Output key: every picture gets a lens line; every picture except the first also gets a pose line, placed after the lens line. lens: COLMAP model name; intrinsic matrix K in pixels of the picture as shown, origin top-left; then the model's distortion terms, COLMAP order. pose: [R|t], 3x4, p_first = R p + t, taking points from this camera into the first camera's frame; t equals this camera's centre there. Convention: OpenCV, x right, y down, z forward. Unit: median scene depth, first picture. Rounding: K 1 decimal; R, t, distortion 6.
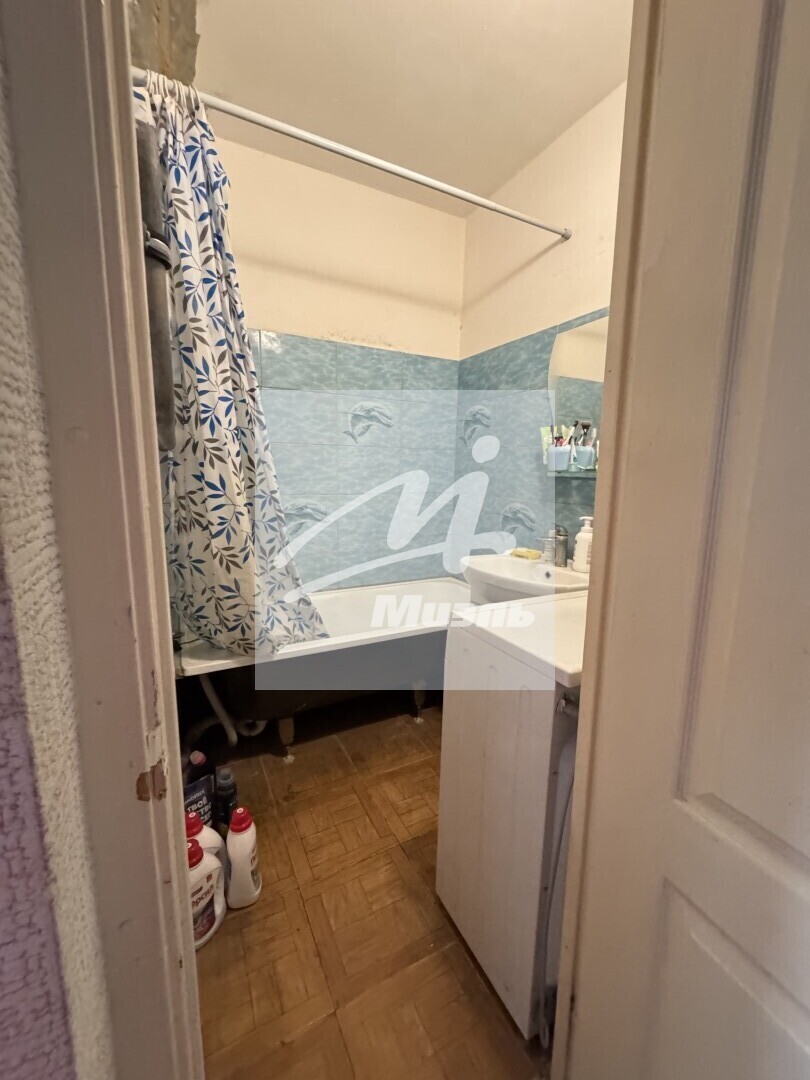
lens RADIAL K [[430.5, 0, 404.9], [0, 430.5, 539.5], [0, 0, 1]] dist [-0.005391, 0.000631]
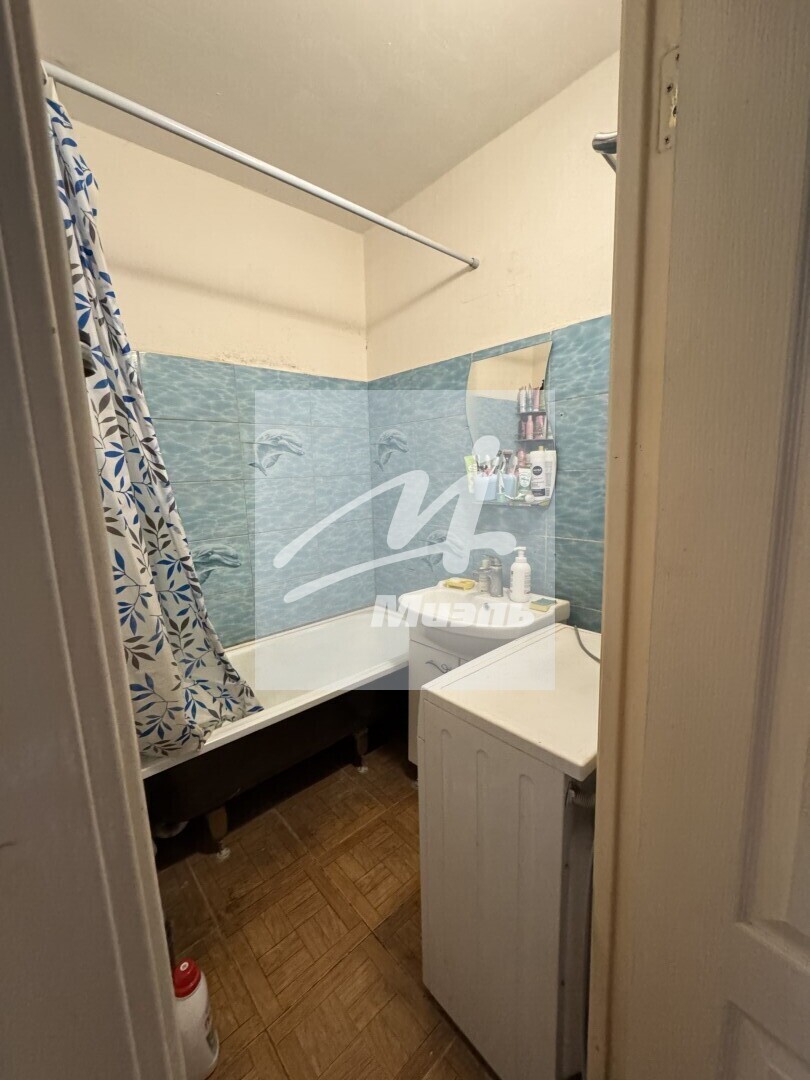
lens RADIAL K [[430.5, 0, 404.3], [0, 430.5, 540.0], [0, 0, 1]] dist [-0.005391, 0.000631]
pose [[0.968155, -0.085624, 0.235255, -0.076051], [0.086213, 0.996246, 0.007798, -0.100329], [-0.235039, 0.012732, 0.971902, 0.082336]]
